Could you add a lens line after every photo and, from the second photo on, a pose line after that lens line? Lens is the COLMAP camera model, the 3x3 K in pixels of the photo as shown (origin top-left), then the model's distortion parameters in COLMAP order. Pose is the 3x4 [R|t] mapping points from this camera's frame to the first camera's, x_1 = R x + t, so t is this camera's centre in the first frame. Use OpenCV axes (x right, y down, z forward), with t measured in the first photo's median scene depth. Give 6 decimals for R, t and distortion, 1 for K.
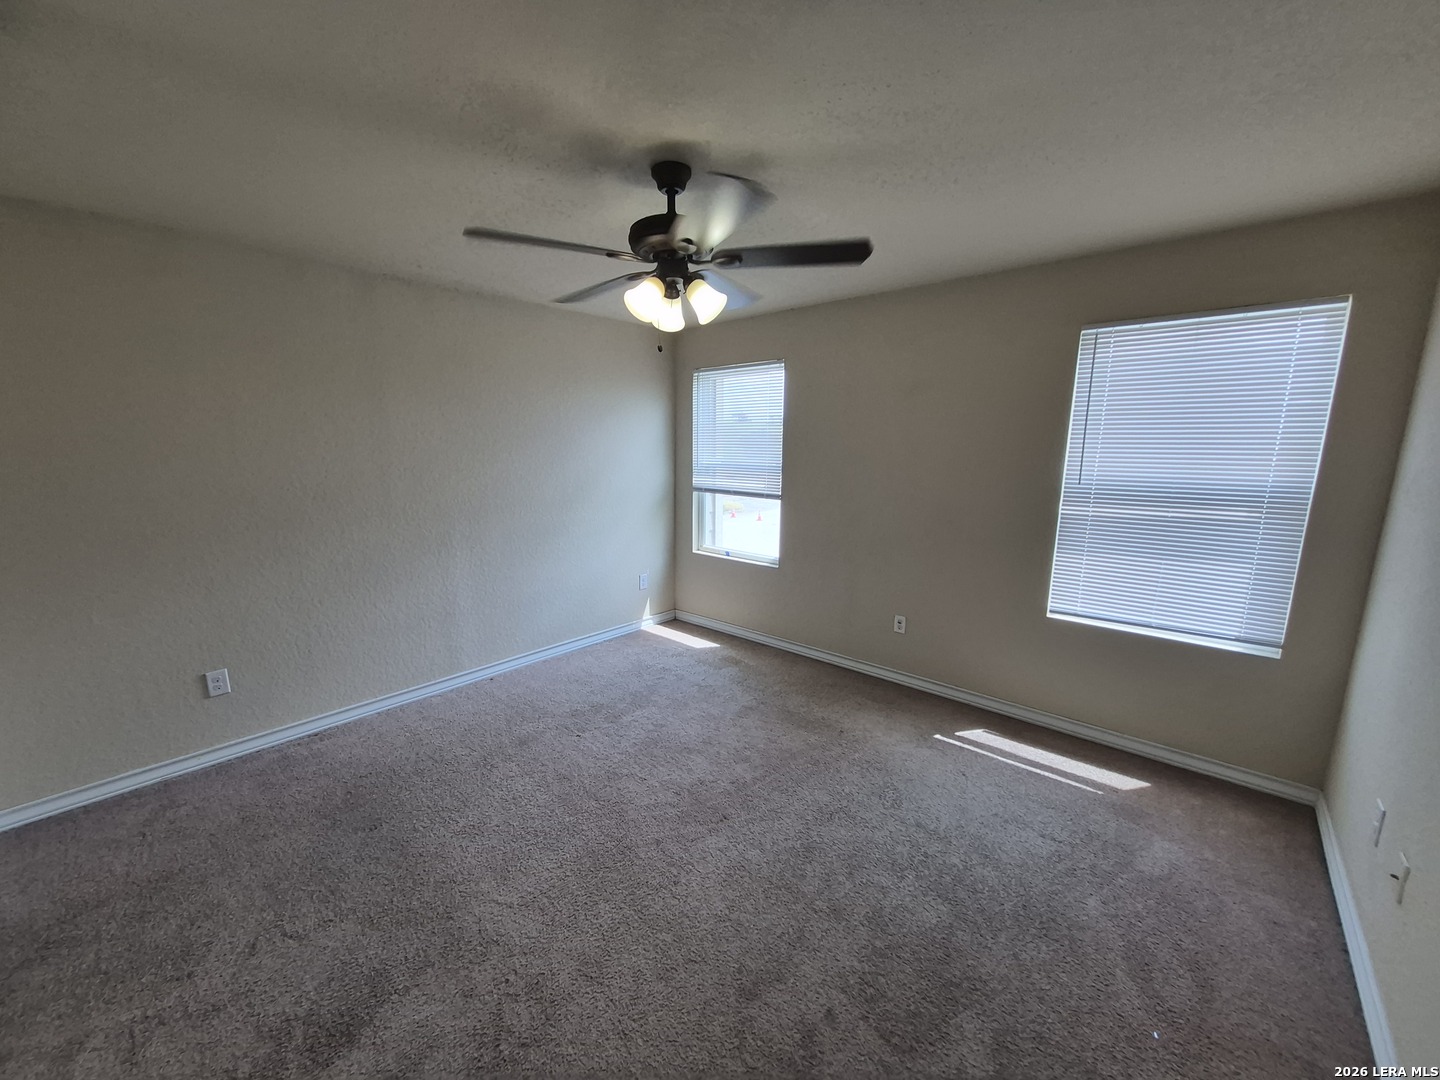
lens RADIAL K [[569.1, 0, 706.3], [0, 569.1, 543.2], [0, 0, 1]] dist [0.010778, -0.000430]
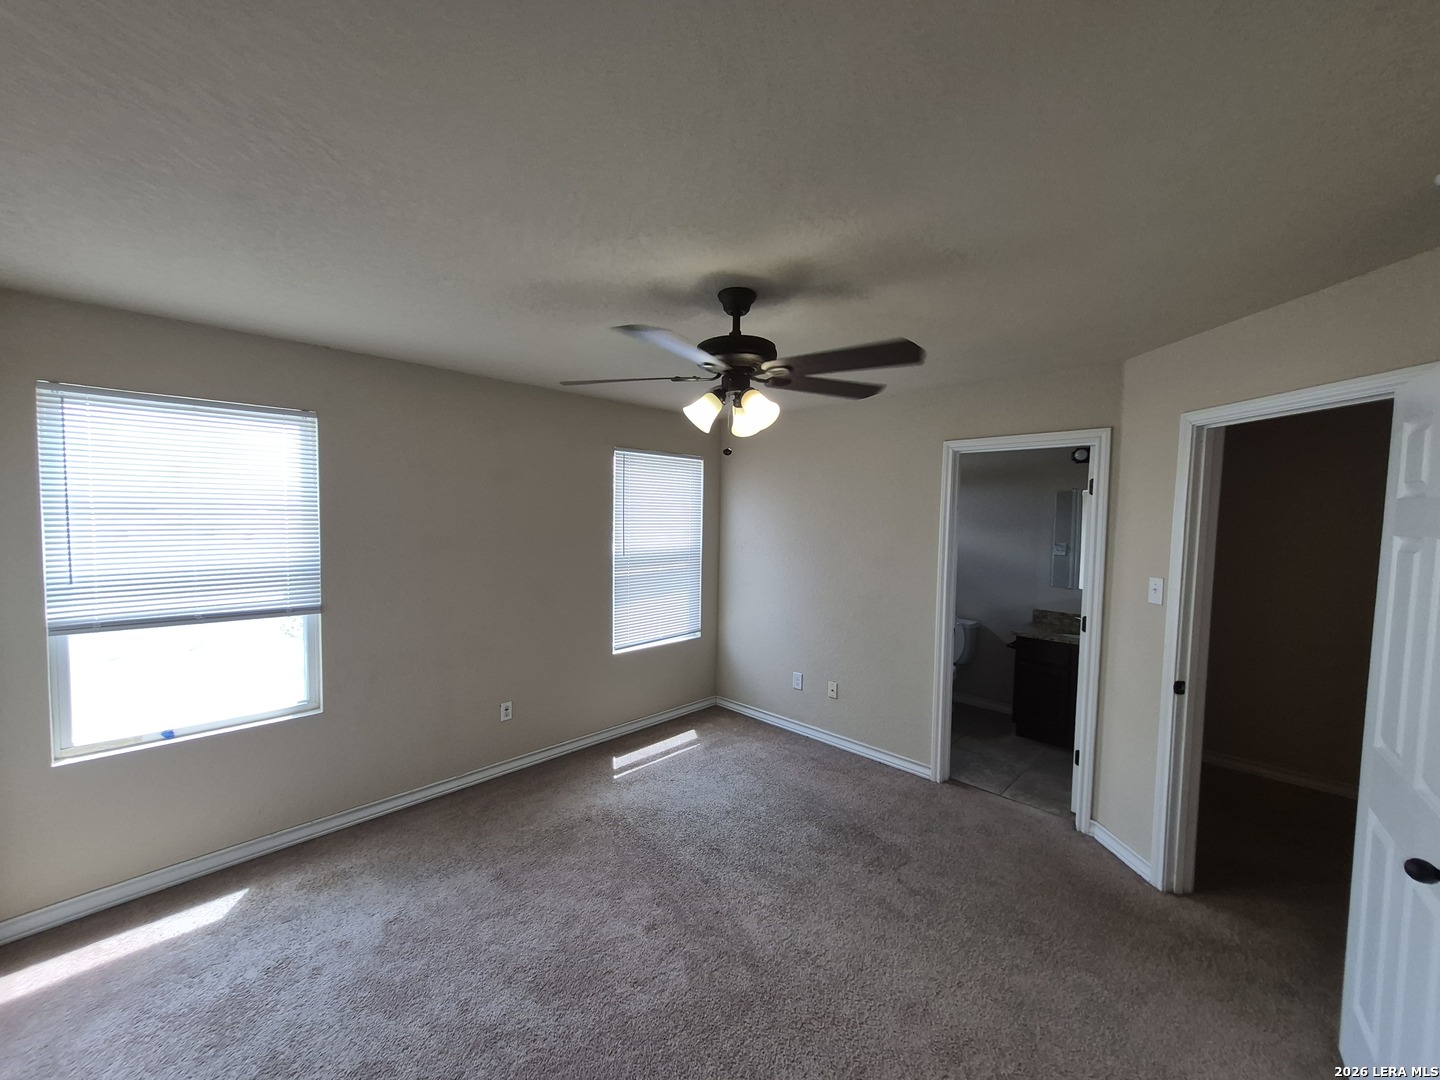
lens RADIAL K [[569.1, 0, 706.3], [0, 569.1, 543.2], [0, 0, 1]] dist [0.010778, -0.000430]
pose [[0.043672, -0.051860, 0.997699, -0.706984], [0.163986, 0.985479, 0.044047, -0.150094], [-0.985496, 0.161685, 0.051542, 0.660640]]
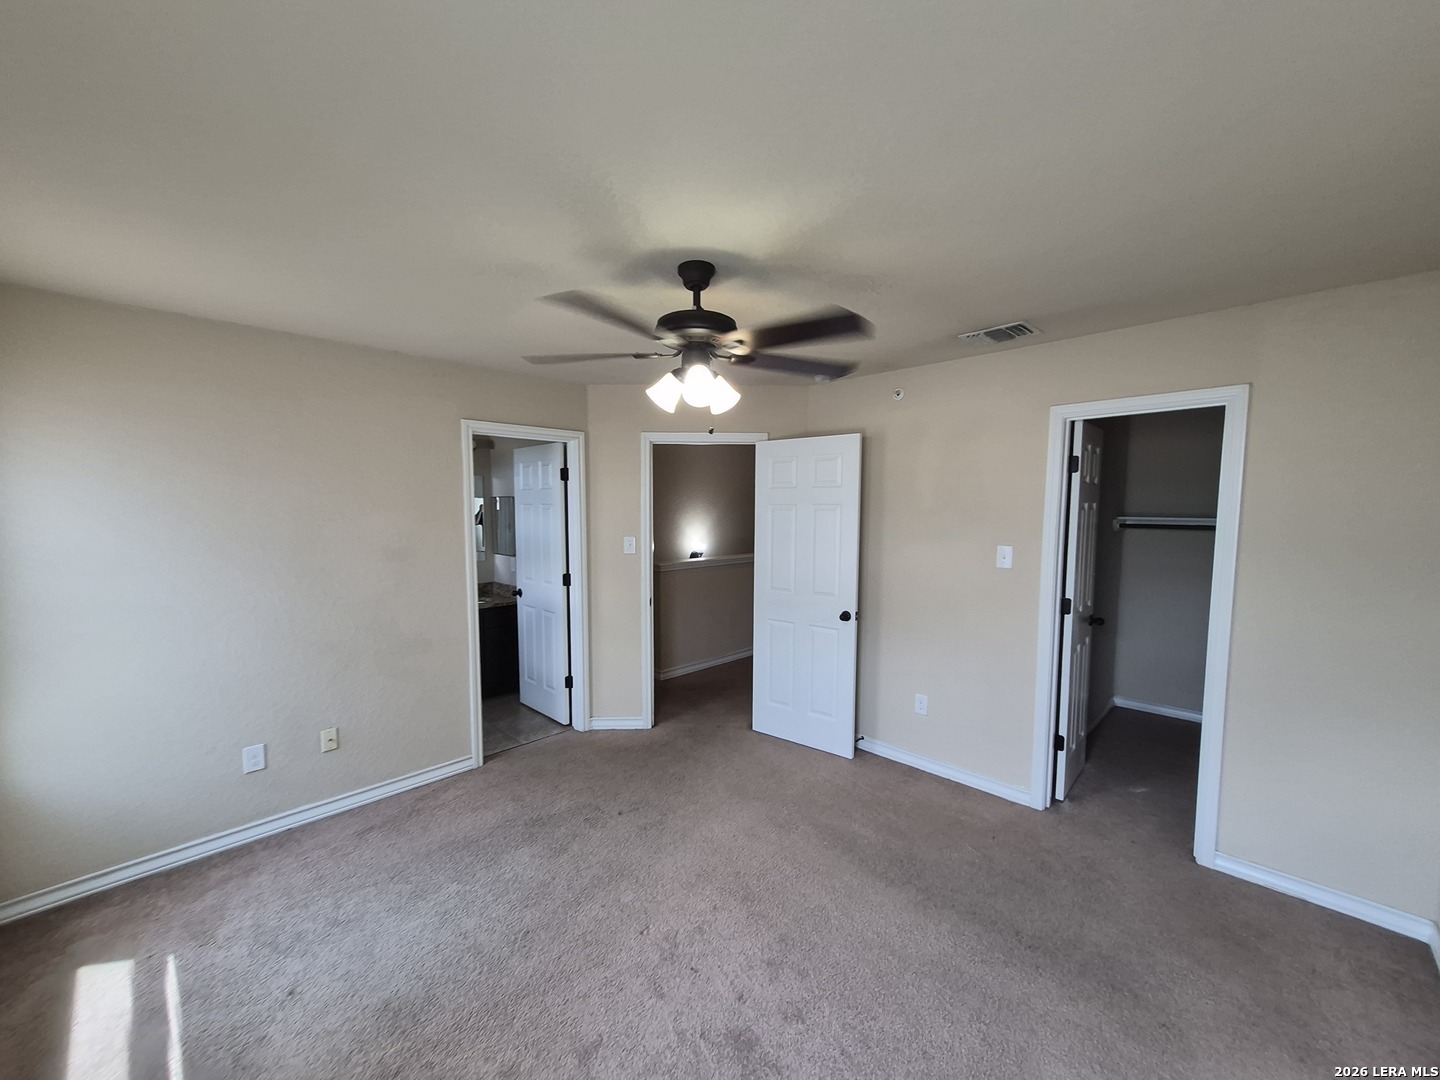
lens RADIAL K [[577.2, 0, 722.9], [0, 577.2, 552.8], [0, 0, 1]] dist [0.022770, -0.000054]
pose [[-0.999337, -0.007378, 0.035643, -0.093633], [0.002485, 0.963127, 0.269036, -0.273344], [-0.036313, 0.268946, -0.962470, 1.326611]]
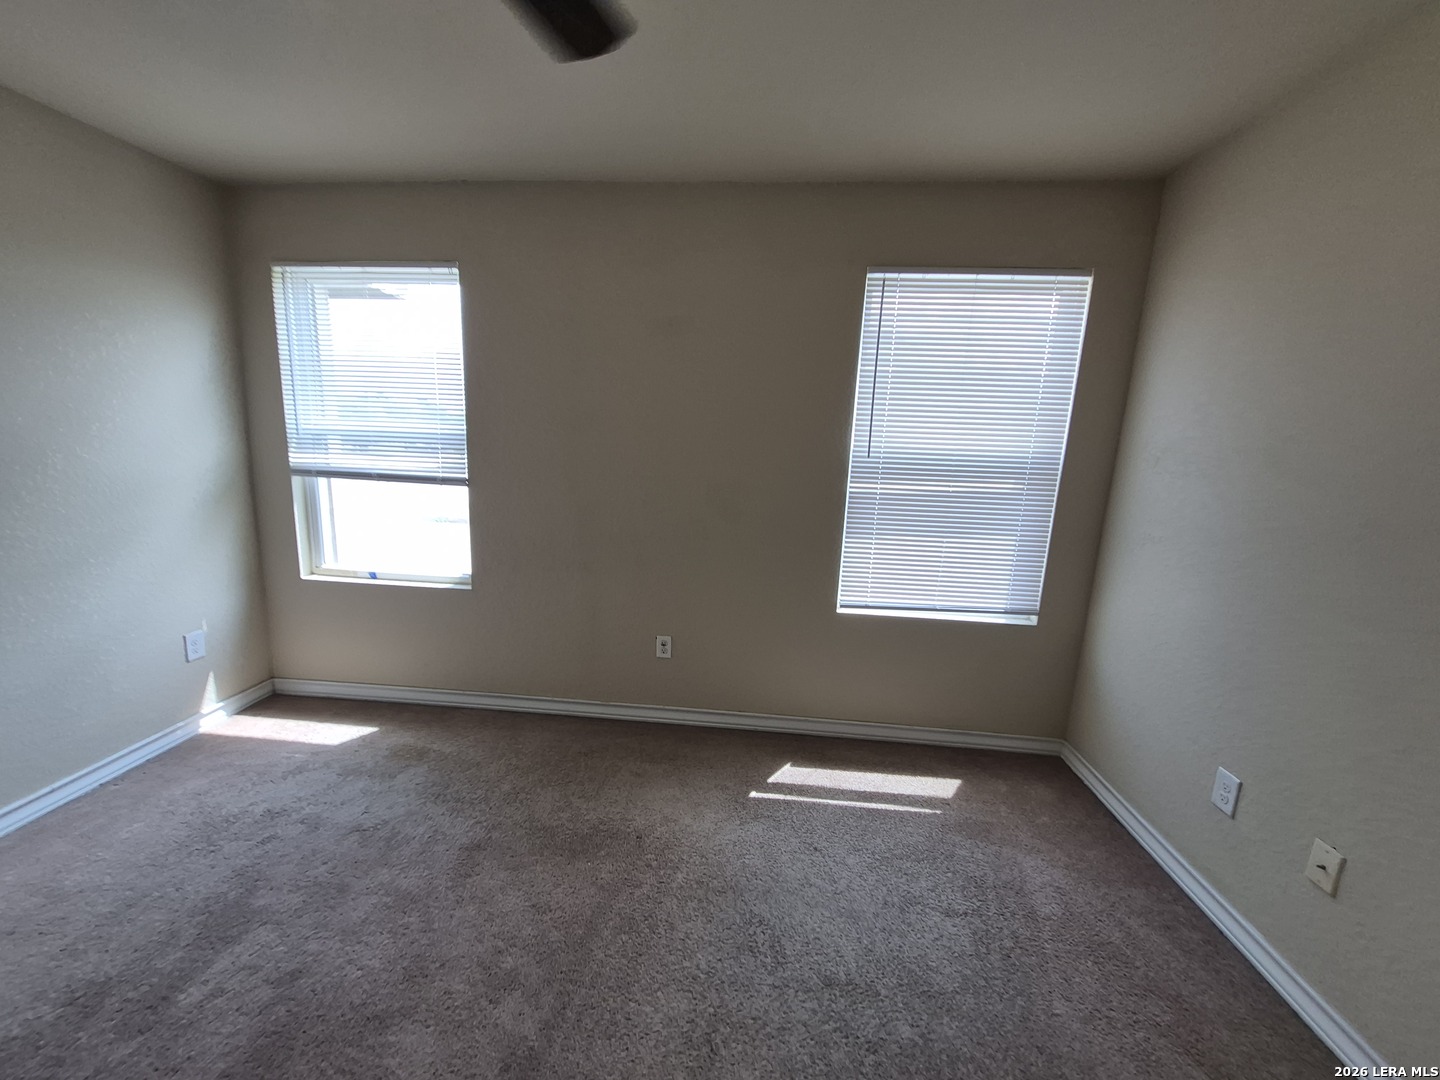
lens RADIAL K [[566.7, 0, 711.3], [0, 566.7, 544.0], [0, 0, 1]] dist [0.008005, 0.000035]
pose [[0.796829, -0.089940, 0.597474, -0.054266], [0.072571, 0.995947, 0.053138, -0.032976], [-0.599831, 0.001017, 0.800126, 0.422896]]
